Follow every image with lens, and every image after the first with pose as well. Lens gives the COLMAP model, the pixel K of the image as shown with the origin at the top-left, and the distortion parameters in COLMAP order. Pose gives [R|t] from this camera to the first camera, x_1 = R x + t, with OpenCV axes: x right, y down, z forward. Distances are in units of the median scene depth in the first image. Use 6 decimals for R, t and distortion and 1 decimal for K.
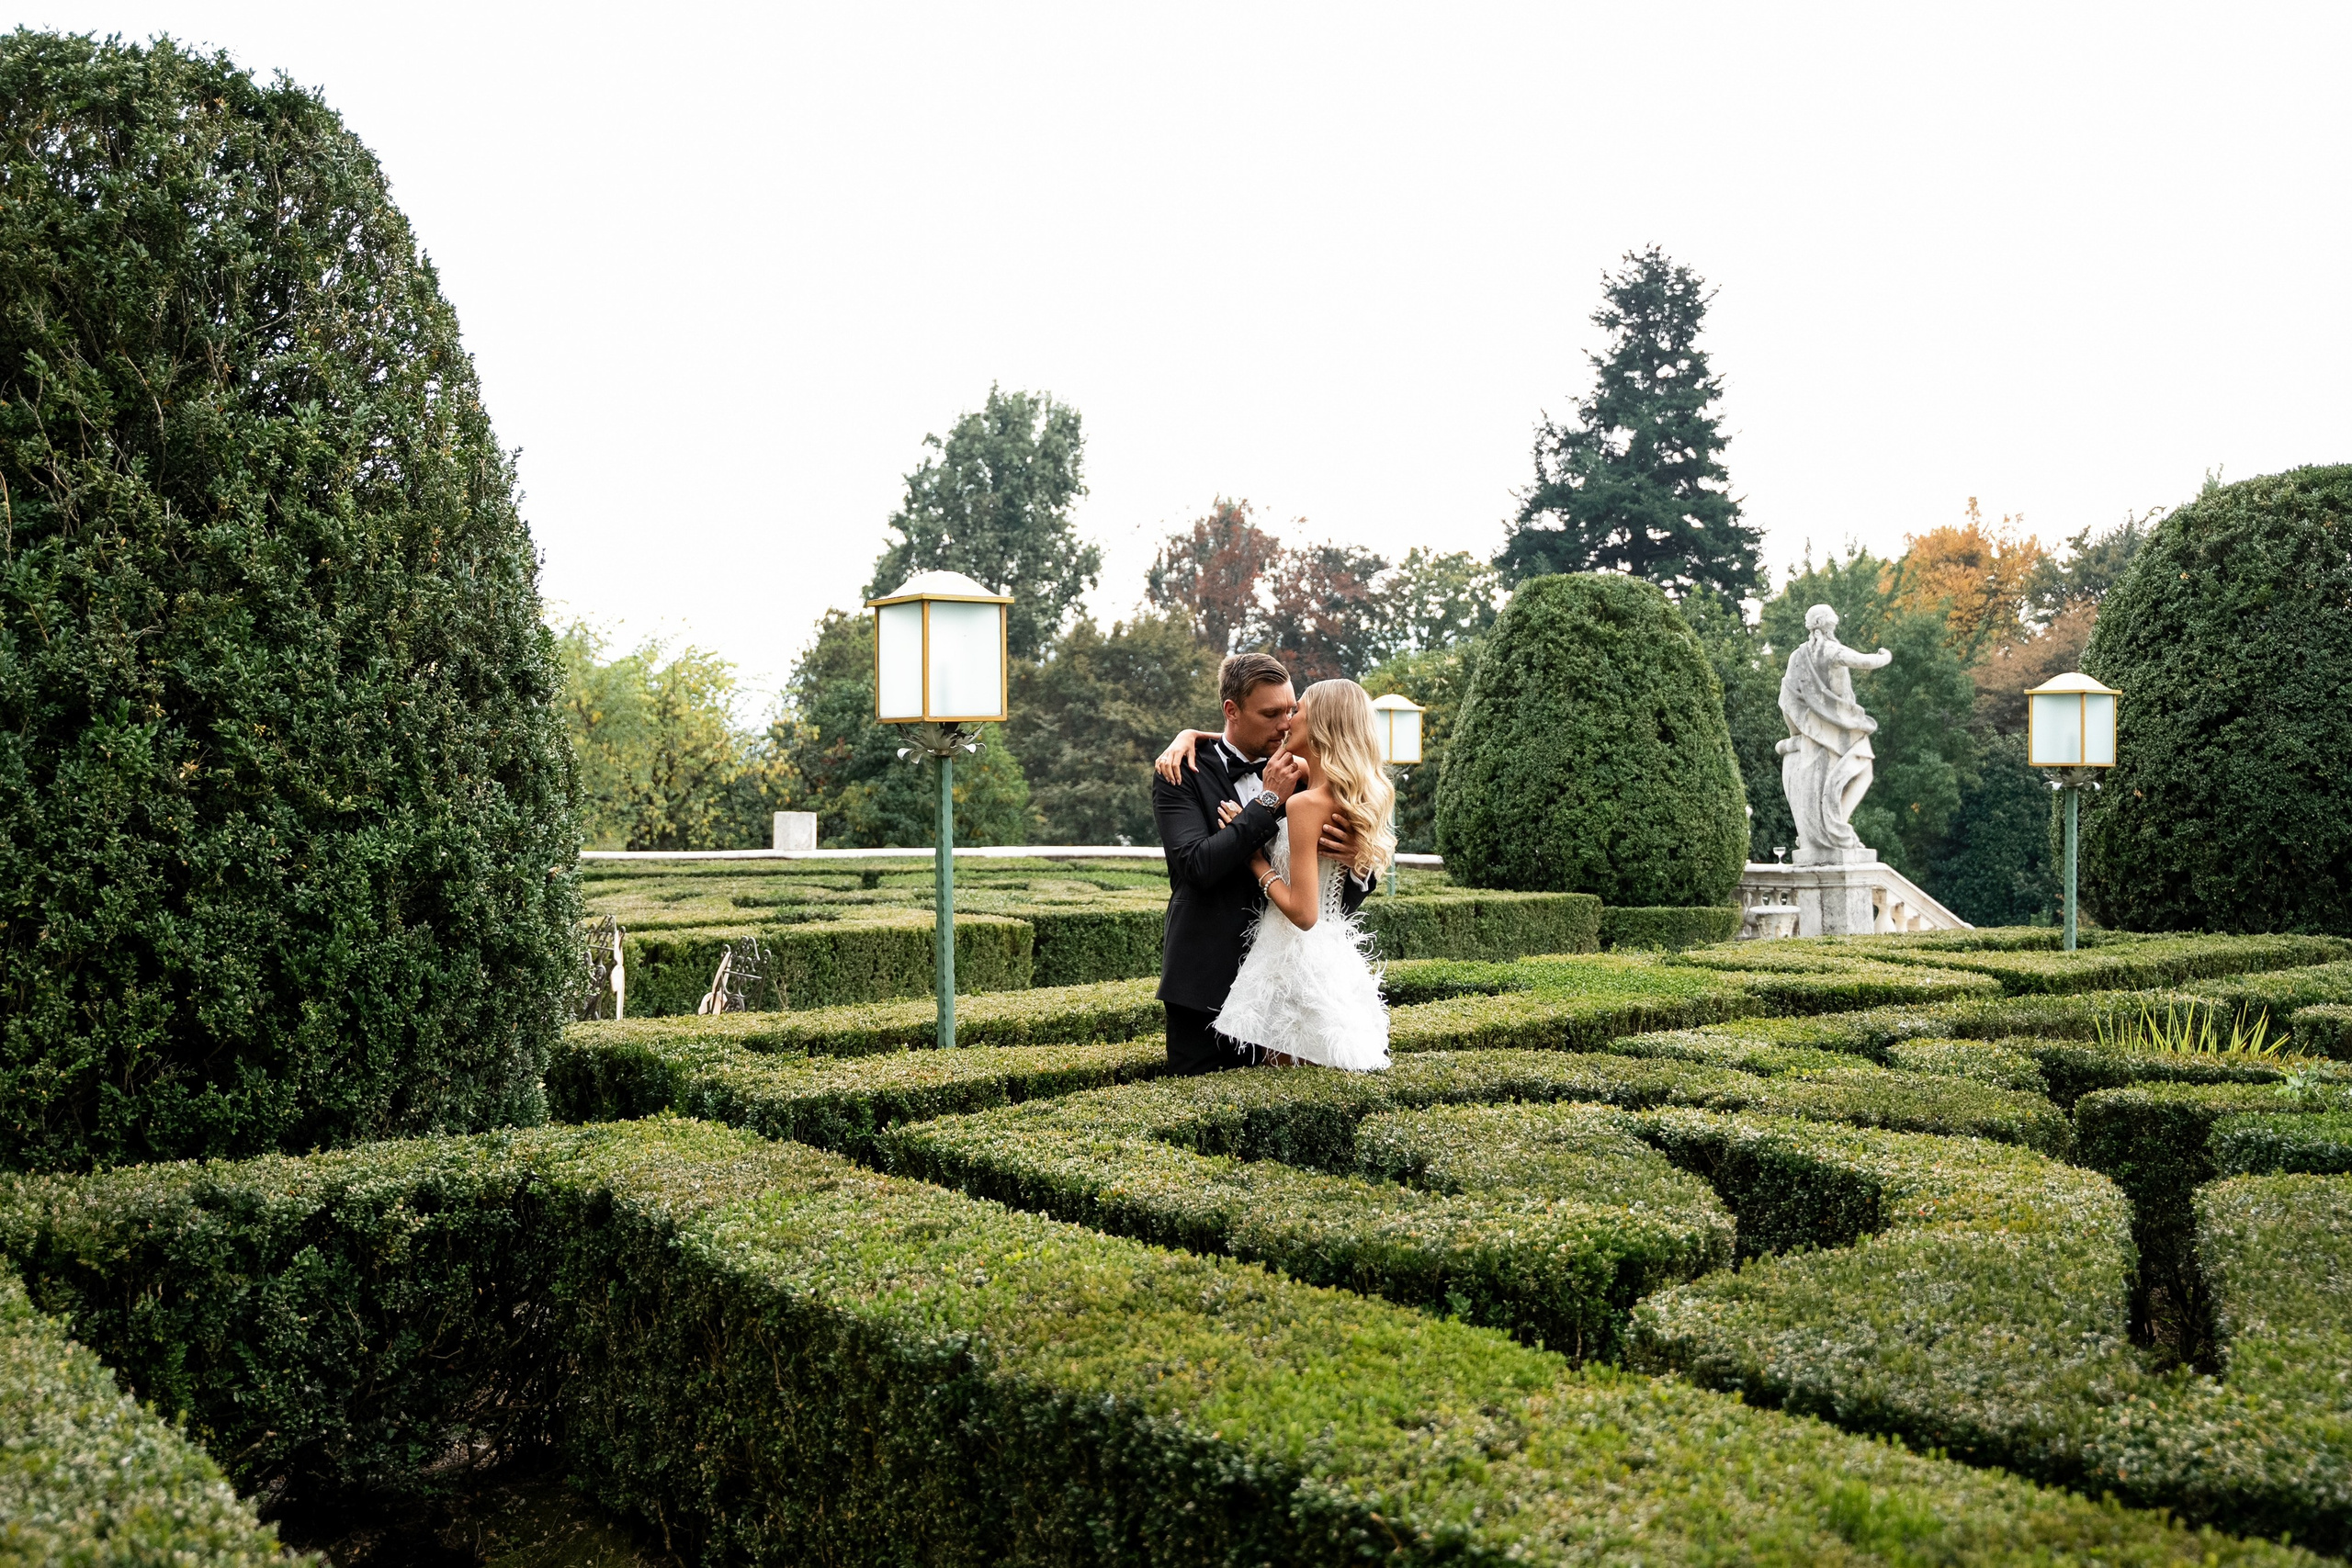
lens RADIAL K [[2071.8, 0, 1168.2], [0, 2071.8, 788.1], [0, 0, 1]] dist [-0.010399, 0.003422]
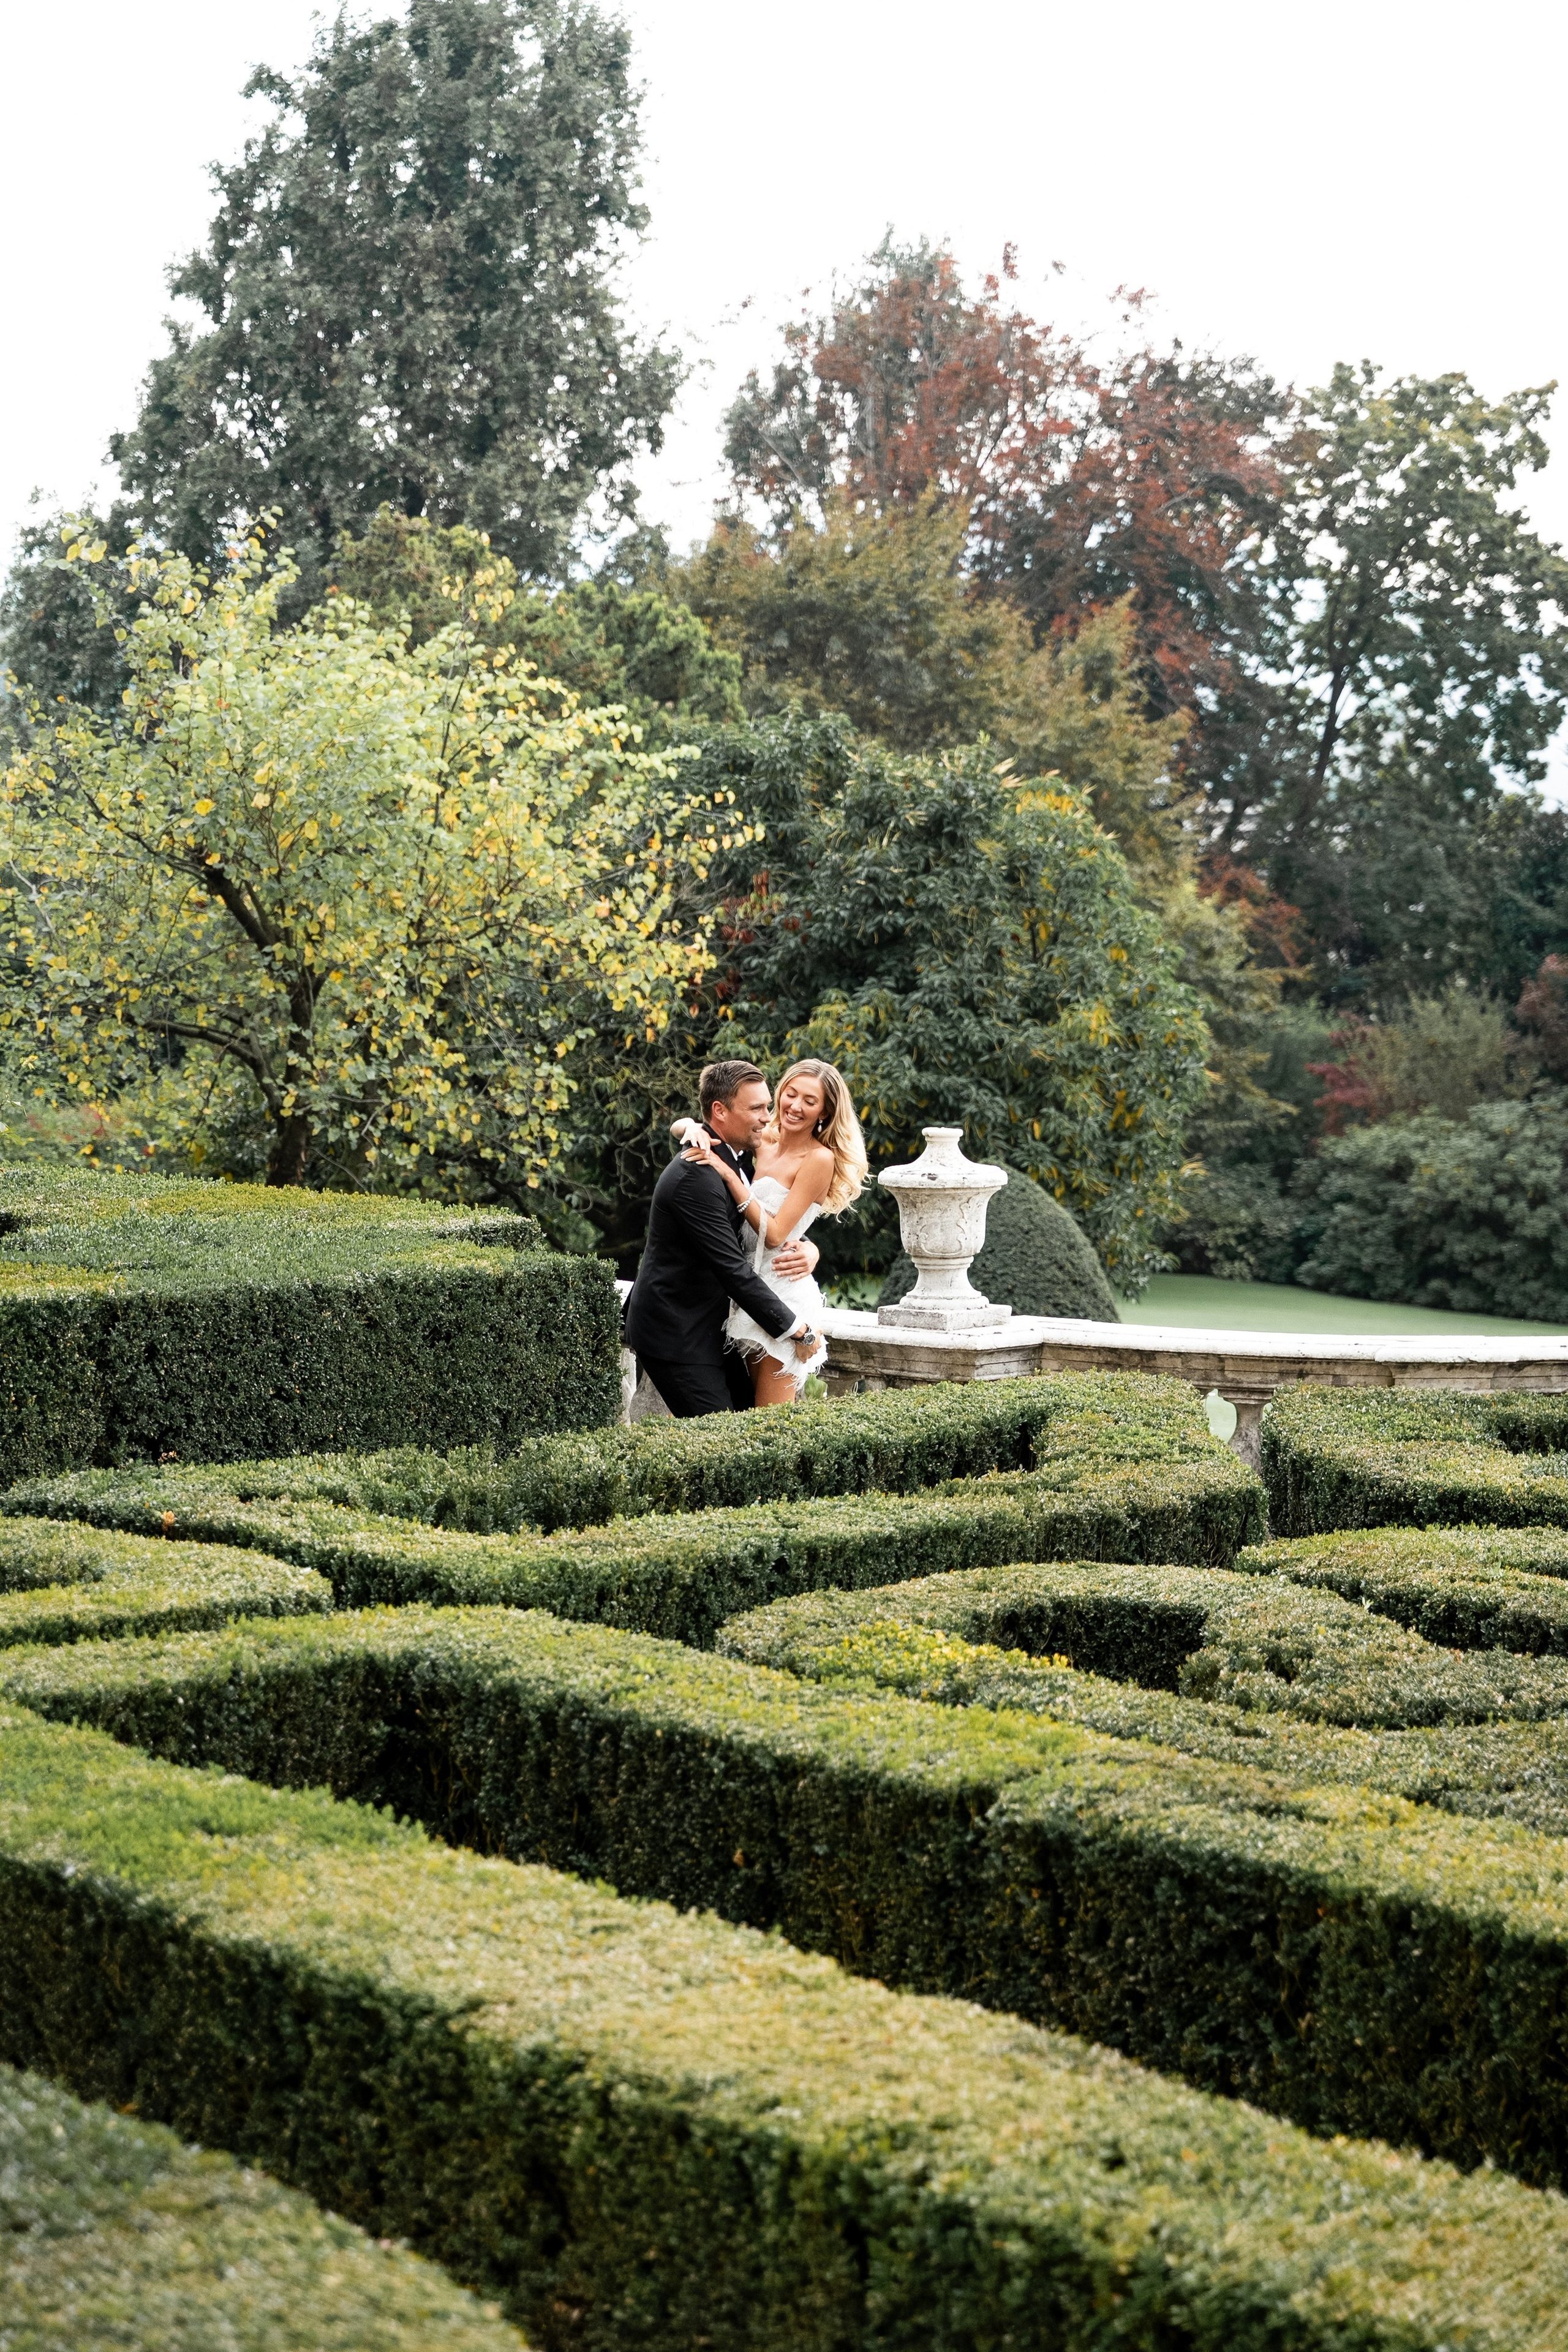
lens RADIAL K [[4565.7, 0, 764.6], [0, 4565.7, 1184.6], [0, 0, 1]] dist [0.041405, 0.000000]
pose [[0.995028, 0.000828, 0.099589, -0.524020], [-0.007697, 0.997614, 0.068615, -0.054055], [-0.099295, -0.069041, 0.992660, 0.292205]]
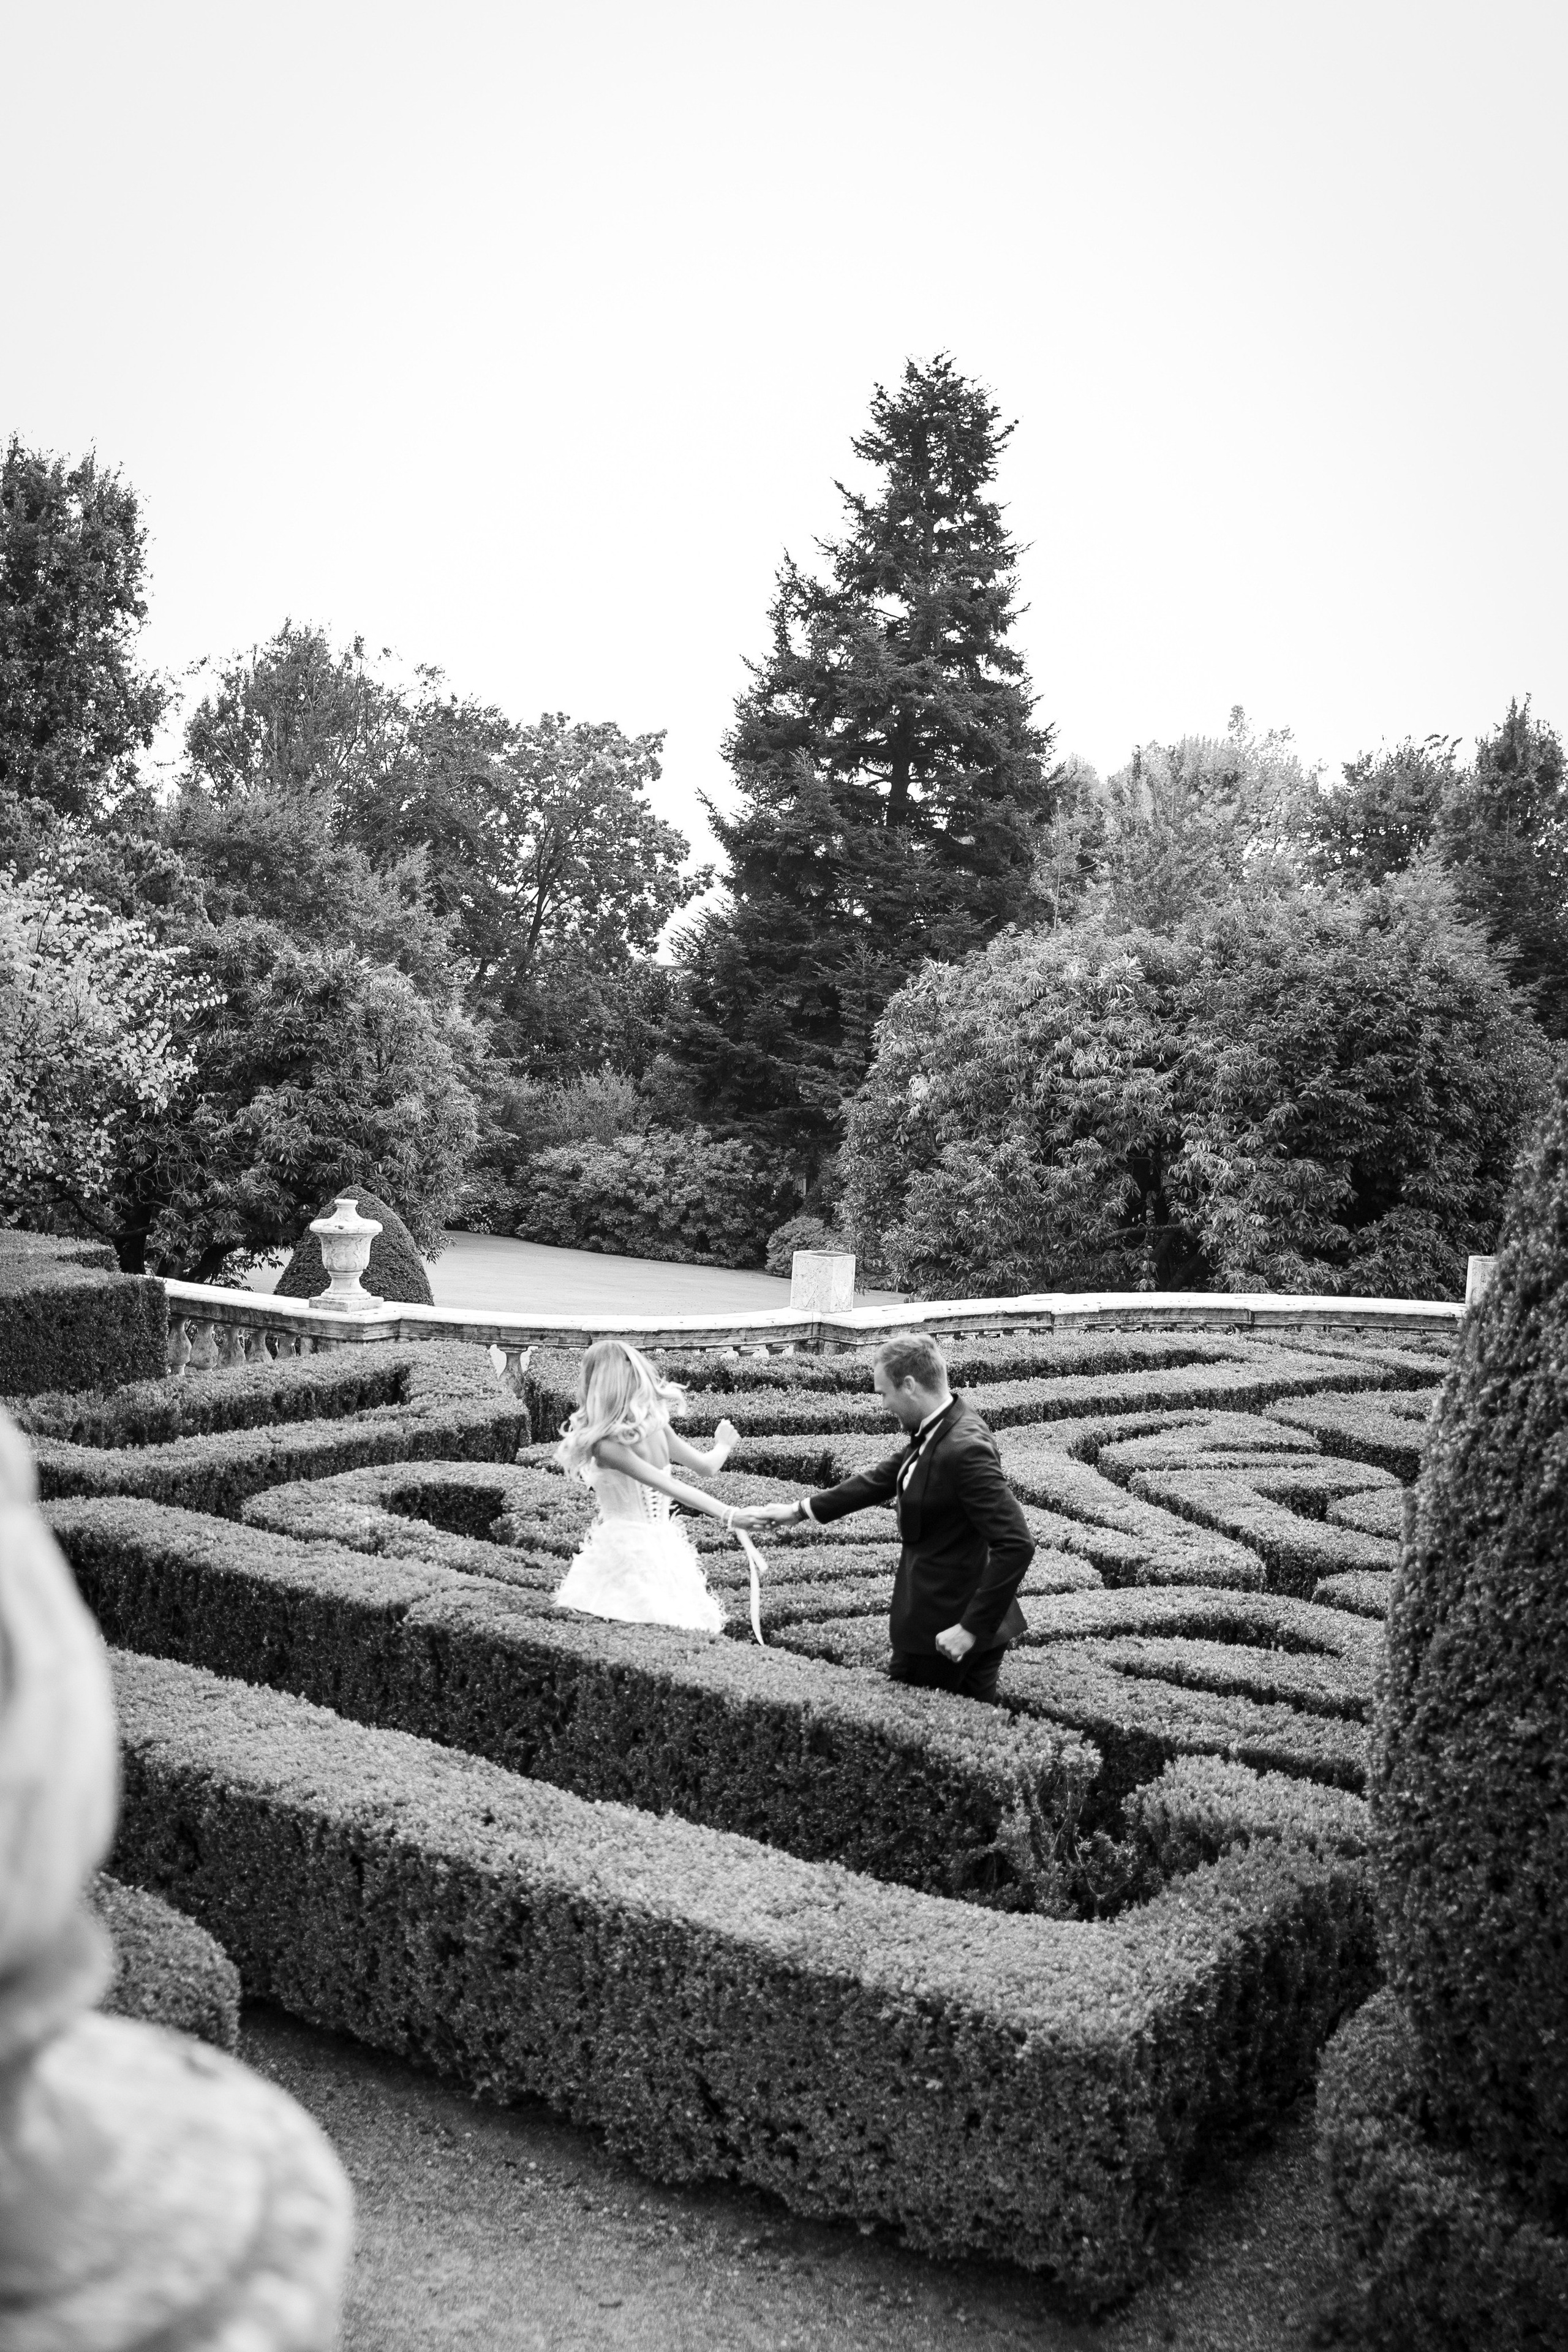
lens RADIAL K [[2616.0, 0, 804.8], [0, 2616.0, 1169.8], [0, 0, 1]] dist [0.001975, 0.000000]
pose [[0.946515, 0.014804, 0.322319, -0.546803], [-0.037819, 0.997151, 0.065260, -0.082416], [-0.320435, -0.073959, 0.944379, 0.245320]]
